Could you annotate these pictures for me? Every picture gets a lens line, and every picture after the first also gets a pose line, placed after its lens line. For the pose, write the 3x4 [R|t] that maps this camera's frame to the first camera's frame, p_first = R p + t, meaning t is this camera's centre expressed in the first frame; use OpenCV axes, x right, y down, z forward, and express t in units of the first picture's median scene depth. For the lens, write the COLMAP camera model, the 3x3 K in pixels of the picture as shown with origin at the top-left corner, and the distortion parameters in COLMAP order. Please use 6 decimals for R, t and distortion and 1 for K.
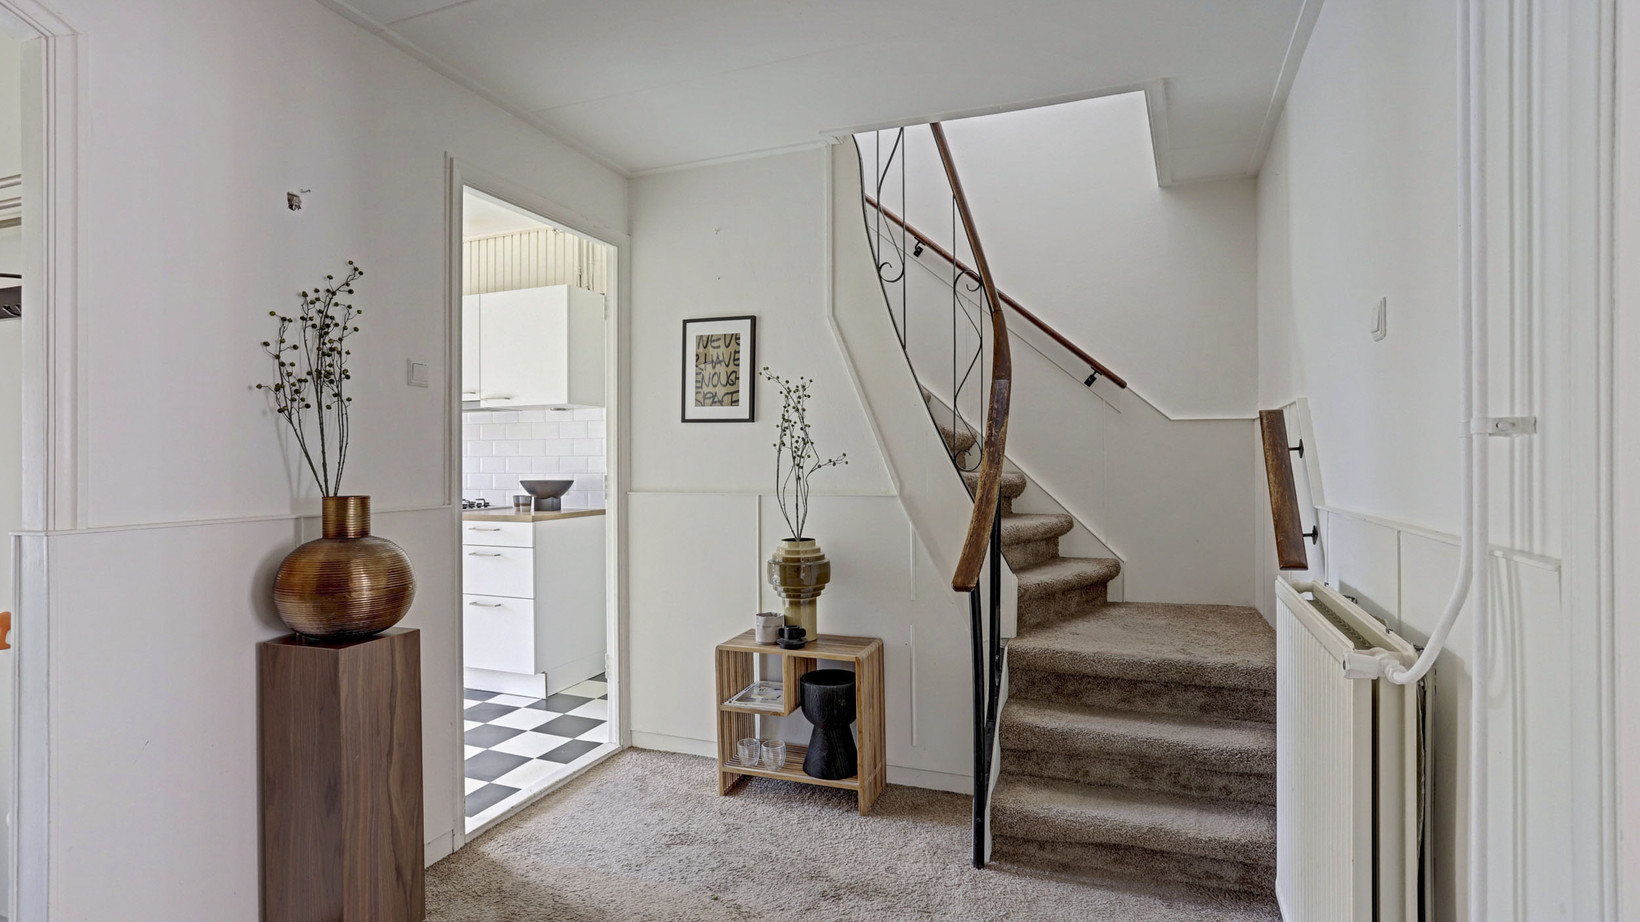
lens RADIAL K [[795.7, 0, 820.0], [0, 795.7, 463.8], [0, 0, 1]] dist [-0.044861, 0.024681]
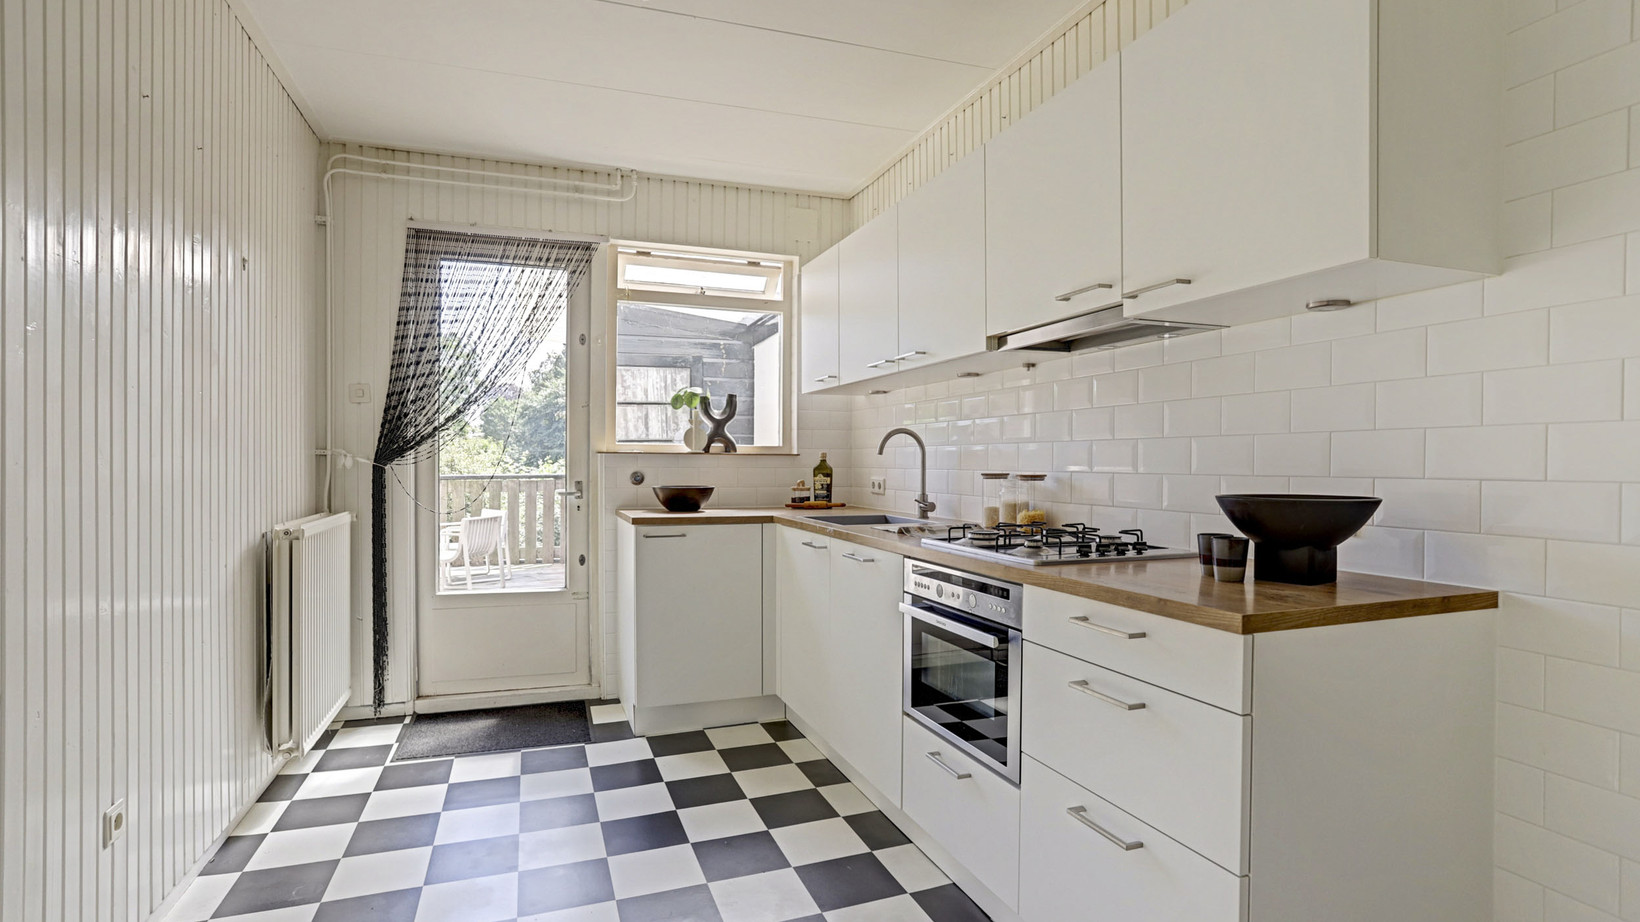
lens RADIAL K [[795.7, 0, 819.3], [0, 795.7, 467.1], [0, 0, 1]] dist [-0.044861, 0.024681]
pose [[0.646972, 0.011123, -0.762433, -0.216298], [-0.004474, 0.999932, 0.010791, 0.004922], [0.762501, -0.003570, 0.646977, 0.615214]]
